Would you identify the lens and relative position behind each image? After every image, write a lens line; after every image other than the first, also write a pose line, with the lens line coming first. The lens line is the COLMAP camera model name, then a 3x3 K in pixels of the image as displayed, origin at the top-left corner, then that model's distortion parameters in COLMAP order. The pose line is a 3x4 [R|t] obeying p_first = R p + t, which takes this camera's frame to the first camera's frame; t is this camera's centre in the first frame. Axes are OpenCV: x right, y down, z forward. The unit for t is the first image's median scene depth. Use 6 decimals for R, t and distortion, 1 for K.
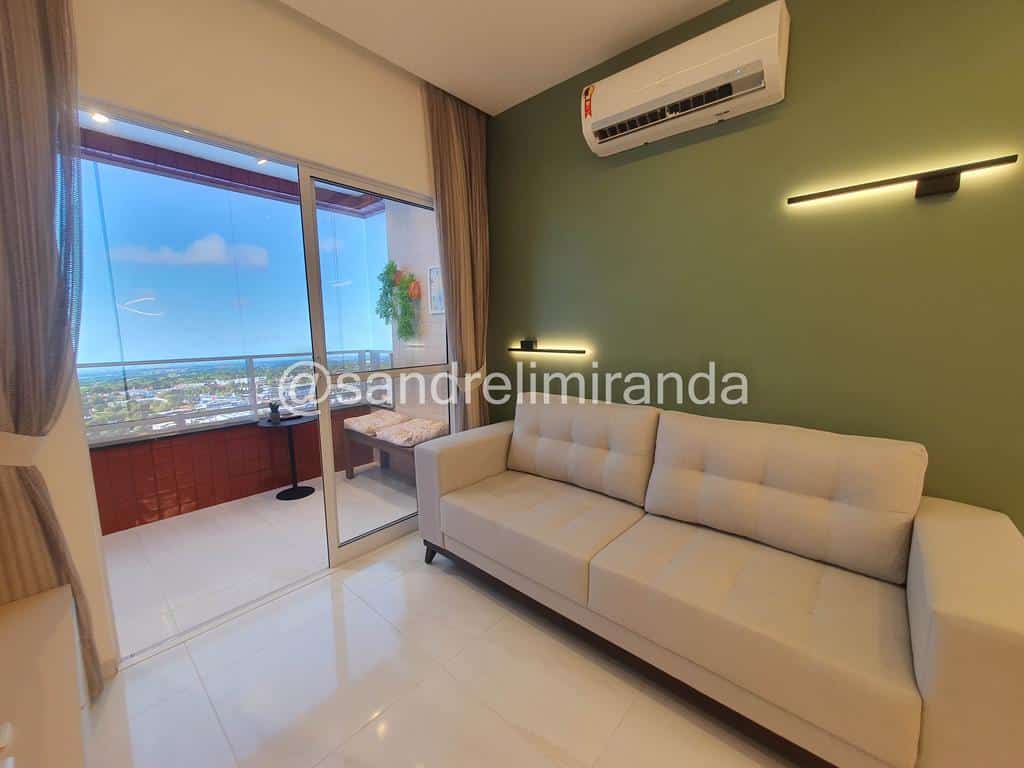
lens RADIAL K [[403.4, 0, 510.9], [0, 403.4, 386.8], [0, 0, 1]] dist [0.006644, -0.000371]
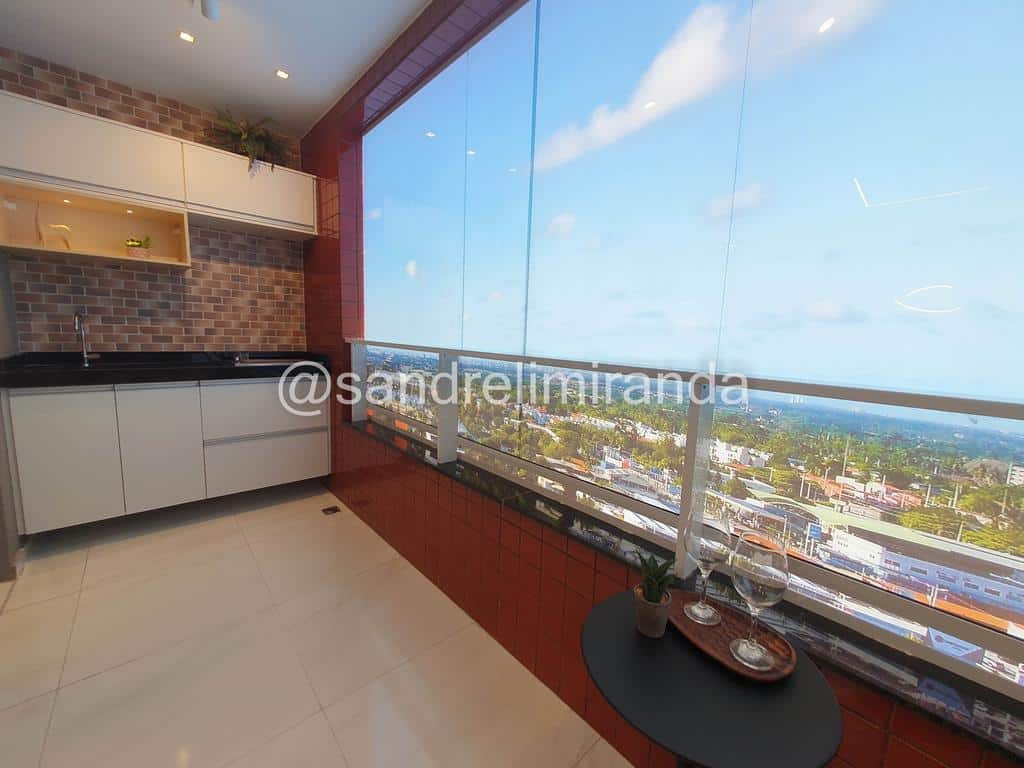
lens RADIAL K [[403.4, 0, 505.7], [0, 403.4, 373.0], [0, 0, 1]] dist [0.006644, -0.000371]
pose [[-0.115109, 0.123463, -0.985651, -0.356742], [-0.156879, 0.977534, 0.140767, -0.108108], [0.980887, 0.170832, -0.093154, 0.972870]]
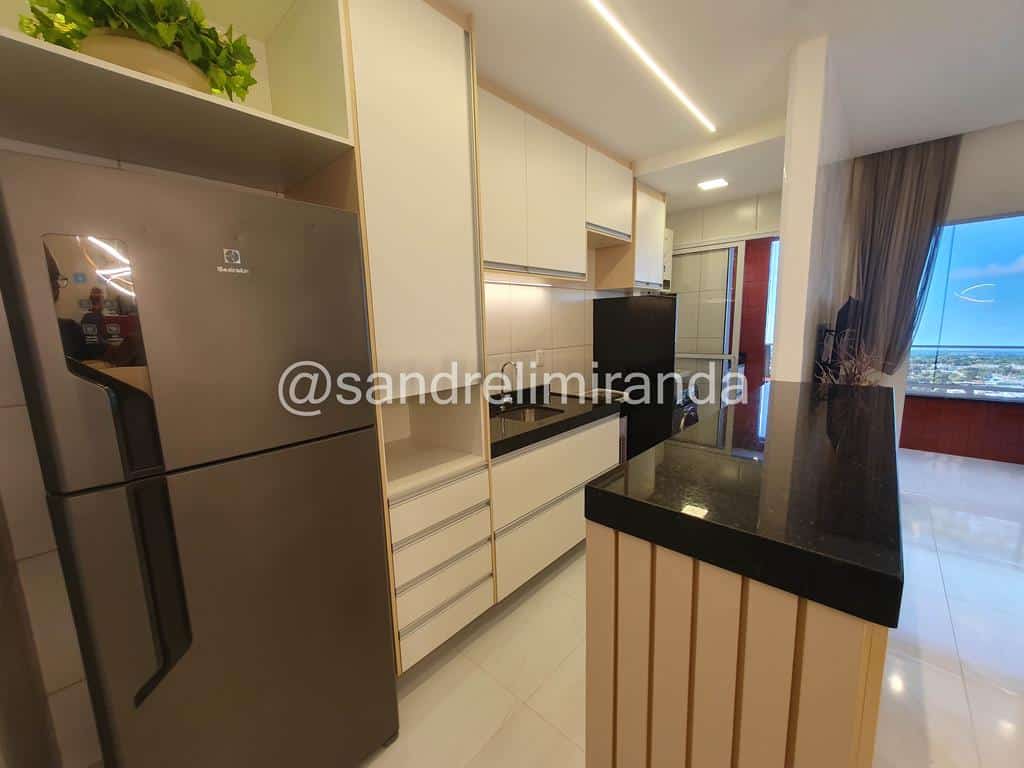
lens RADIAL K [[403.4, 0, 513.5], [0, 403.4, 384.3], [0, 0, 1]] dist [0.006644, -0.000371]
pose [[-0.013172, 0.161782, -0.986739, 0.587998], [-0.112963, 0.980266, 0.162228, 0.015059], [0.993512, 0.113602, 0.005363, -0.574504]]
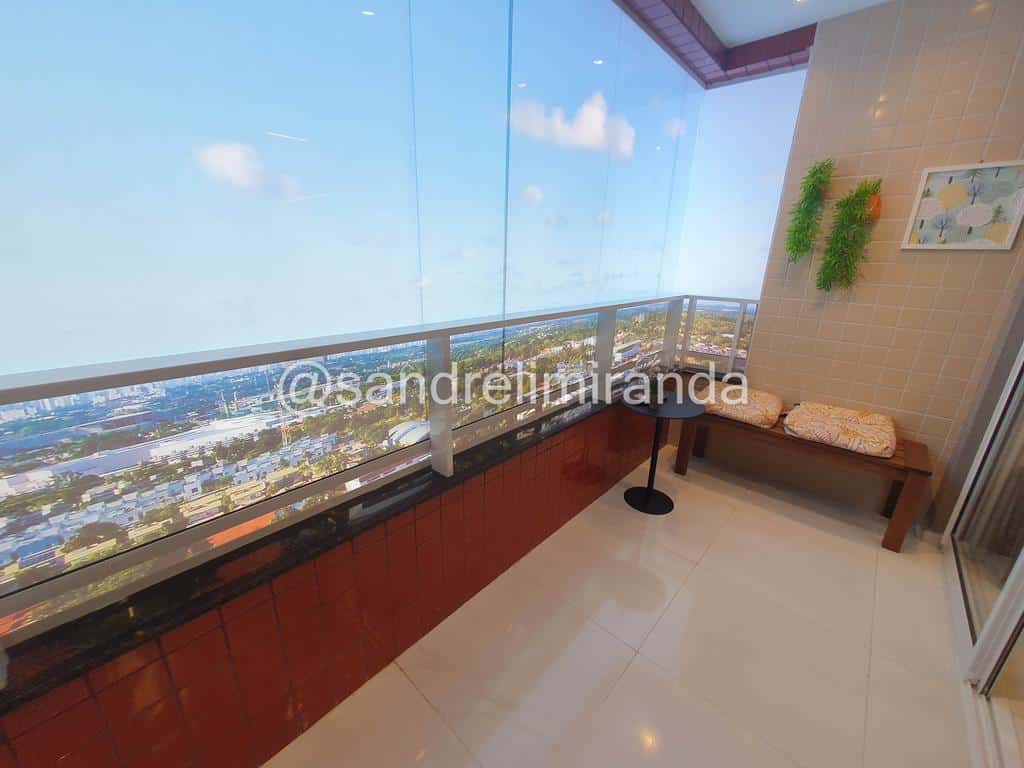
lens RADIAL K [[403.4, 0, 507.1], [0, 403.4, 386.1], [0, 0, 1]] dist [0.006644, -0.000371]
pose [[0.999232, 0.038466, -0.007461, -0.890496], [-0.036649, 0.984880, 0.169319, -0.056721], [0.013861, -0.168915, 0.985533, 0.361406]]
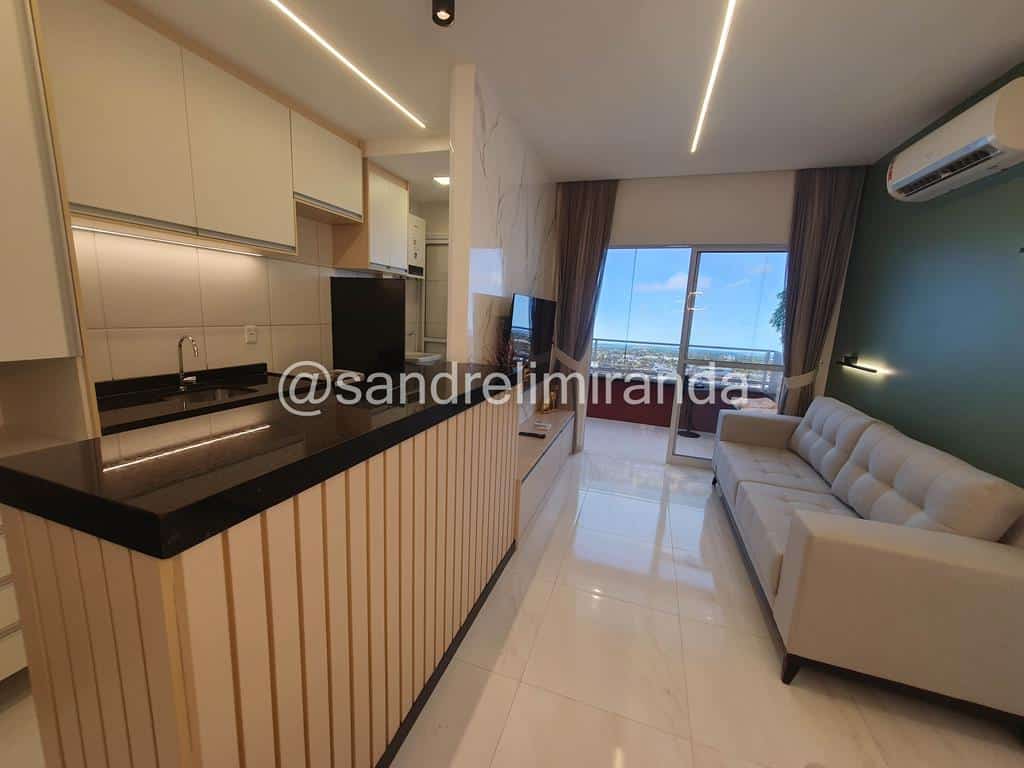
lens RADIAL K [[403.4, 0, 509.3], [0, 403.4, 384.2], [0, 0, 1]] dist [0.006644, -0.000371]
pose [[0.380323, 0.194573, -0.904155, 0.670262], [-0.179991, 0.974499, 0.134000, -0.013046], [0.907170, 0.111776, 0.405645, -0.328015]]
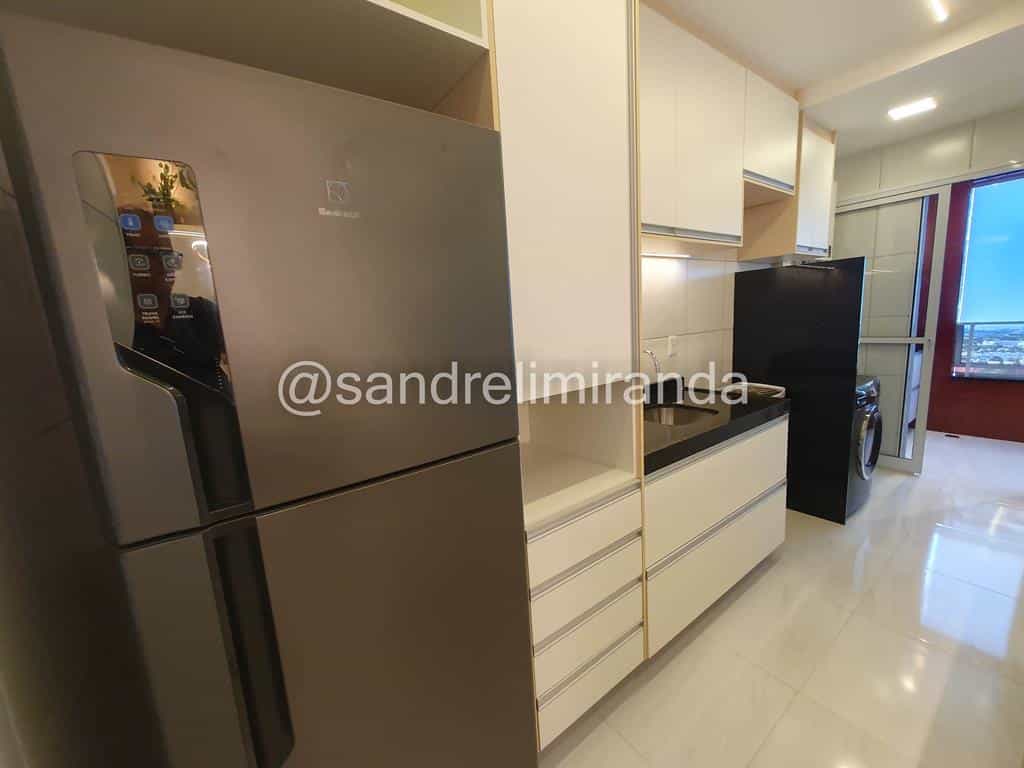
lens RADIAL K [[403.4, 0, 516.9], [0, 403.4, 381.8], [0, 0, 1]] dist [0.006644, -0.000371]
pose [[-0.205892, 0.174733, -0.962848, 0.458915], [-0.074882, 0.978231, 0.193538, 0.044001], [0.975705, 0.111948, -0.188326, -0.664159]]
